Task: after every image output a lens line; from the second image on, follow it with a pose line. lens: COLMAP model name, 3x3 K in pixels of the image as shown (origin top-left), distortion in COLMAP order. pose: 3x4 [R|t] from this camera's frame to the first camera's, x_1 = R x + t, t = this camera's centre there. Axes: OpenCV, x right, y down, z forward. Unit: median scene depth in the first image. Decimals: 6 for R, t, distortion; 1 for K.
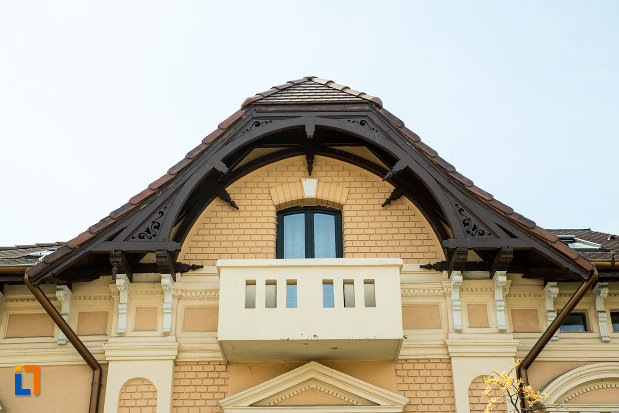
lens RADIAL K [[890.6, 0, 309.5], [0, 890.6, 206.5], [0, 0, 1]] dist [0.138052, 0.019544]
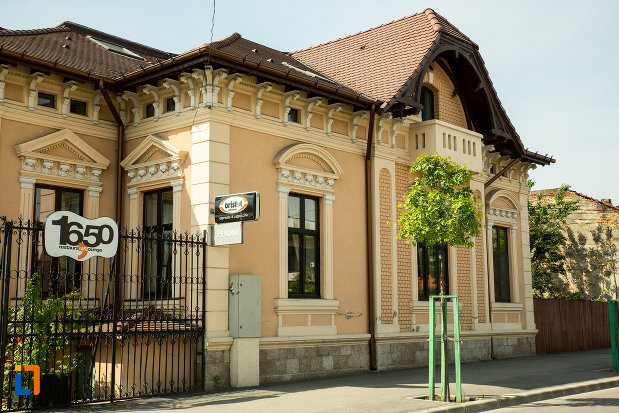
lens RADIAL K [[778.3, 0, 309.5], [0, 778.3, 206.5], [0, 0, 1]] dist [0.051906, 0.105901]
pose [[0.661538, 0.108770, 0.741982, -1.459445], [-0.350335, 0.919644, 0.177538, 0.027882], [-0.663049, -0.377390, 0.646485, 0.017498]]
